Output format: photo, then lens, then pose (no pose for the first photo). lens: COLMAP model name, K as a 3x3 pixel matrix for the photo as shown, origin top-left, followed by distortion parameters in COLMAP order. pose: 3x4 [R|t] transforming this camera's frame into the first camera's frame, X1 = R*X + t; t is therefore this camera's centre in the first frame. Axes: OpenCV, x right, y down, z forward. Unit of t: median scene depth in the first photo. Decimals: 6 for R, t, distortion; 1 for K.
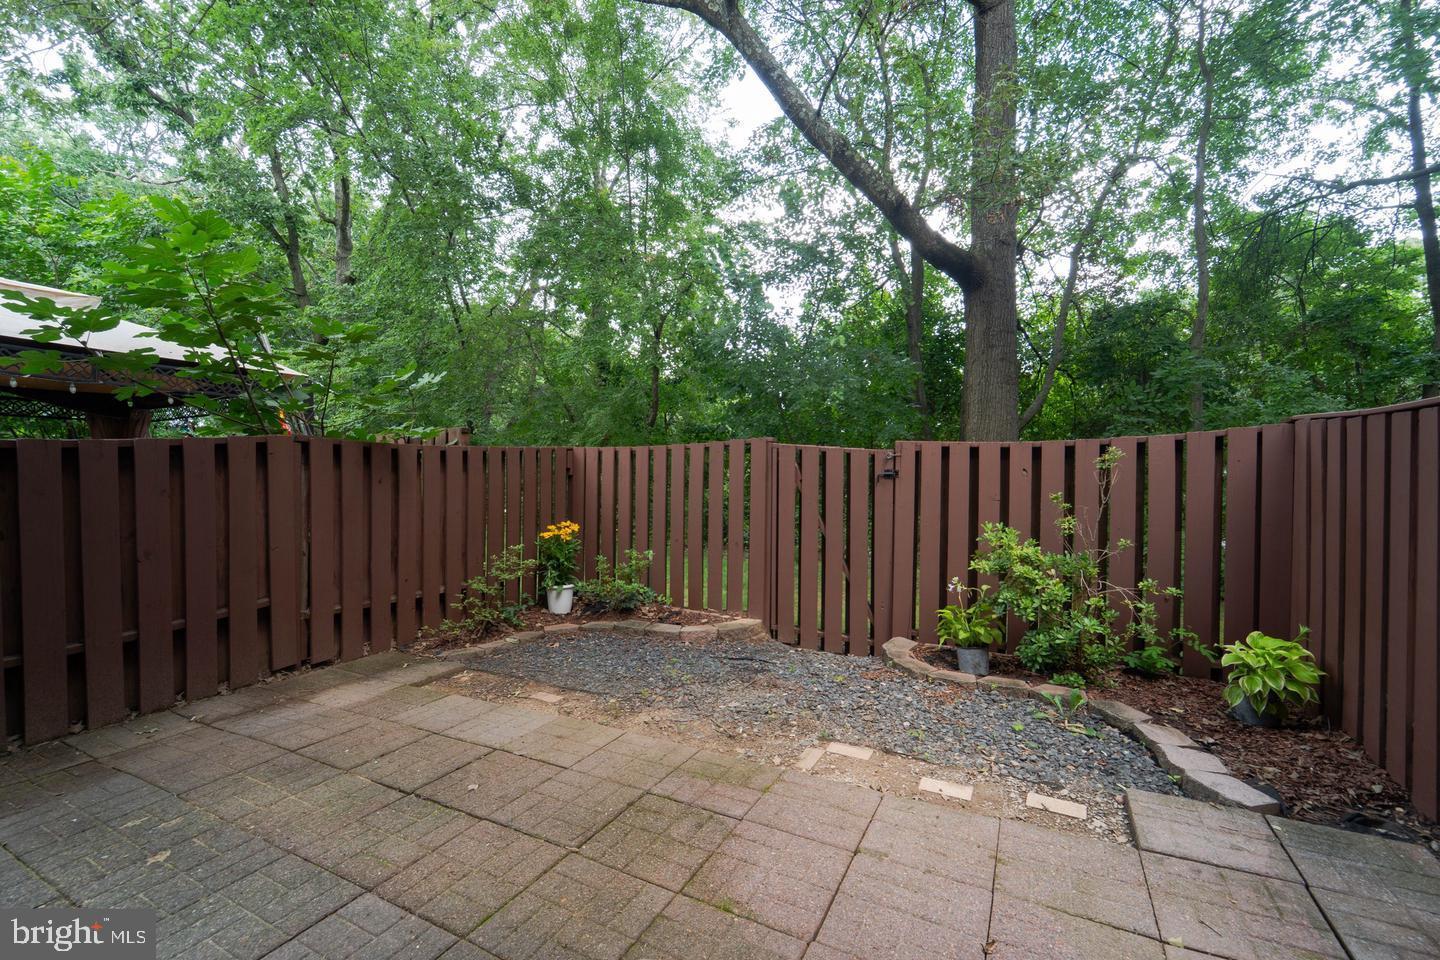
lens RADIAL K [[618.7, 0, 720.0], [0, 618.7, 480.0], [0, 0, 1]] dist [-0.001340, -0.000308]
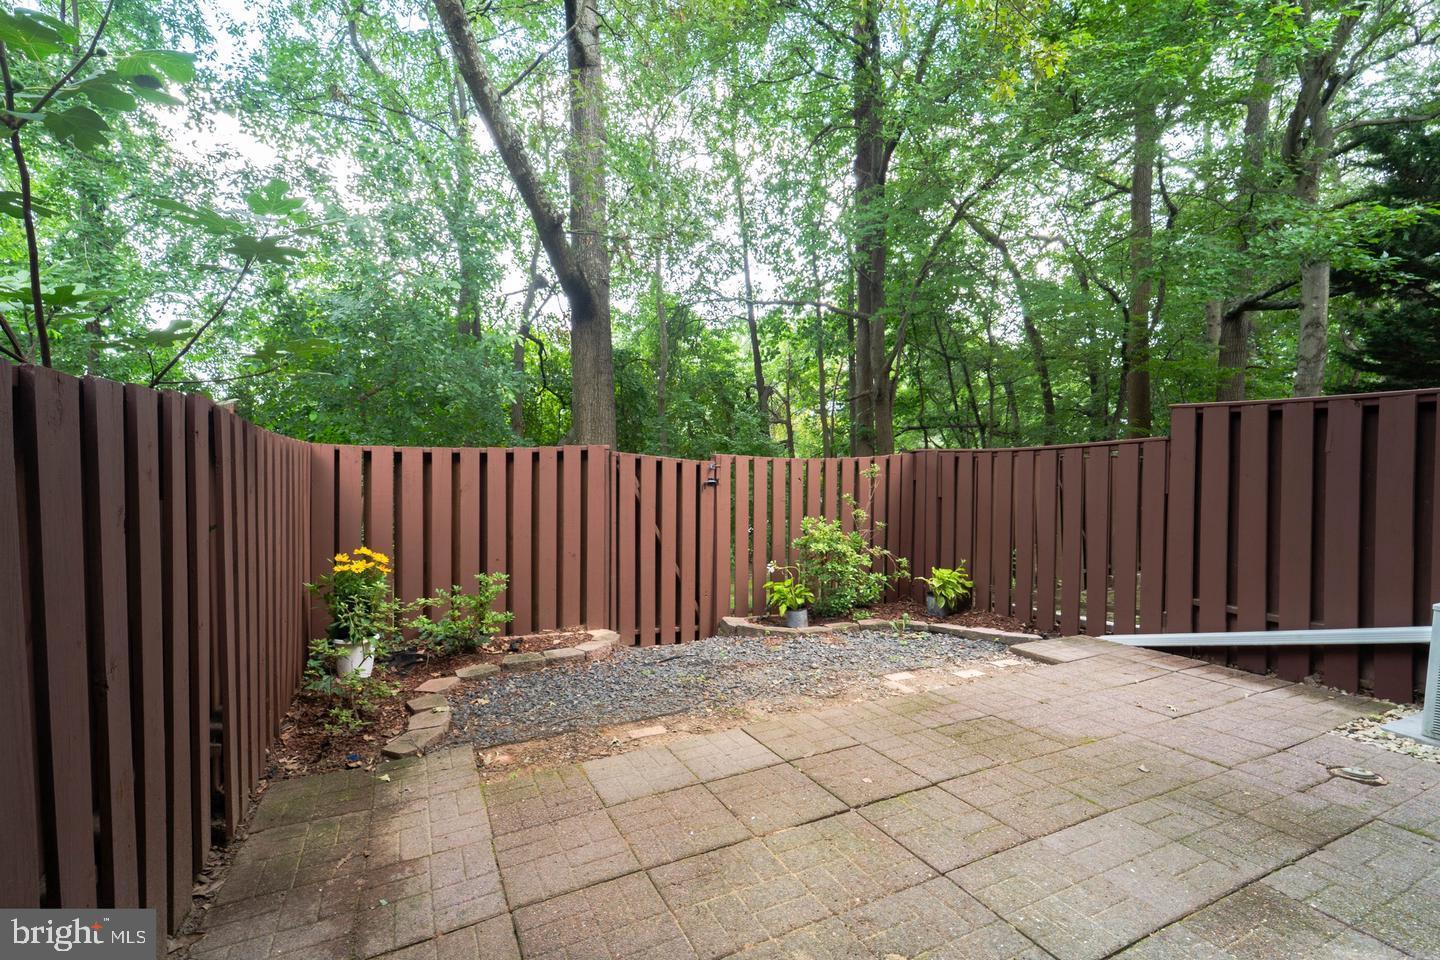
lens RADIAL K [[612.0, 0, 715.5], [0, 612.0, 497.9], [0, 0, 1]] dist [0.001108, 0.000007]
pose [[0.603046, -0.017630, 0.797512, -0.911843], [0.012417, 0.999842, 0.012714, 0.008525], [-0.797610, 0.002236, 0.603170, 0.396959]]
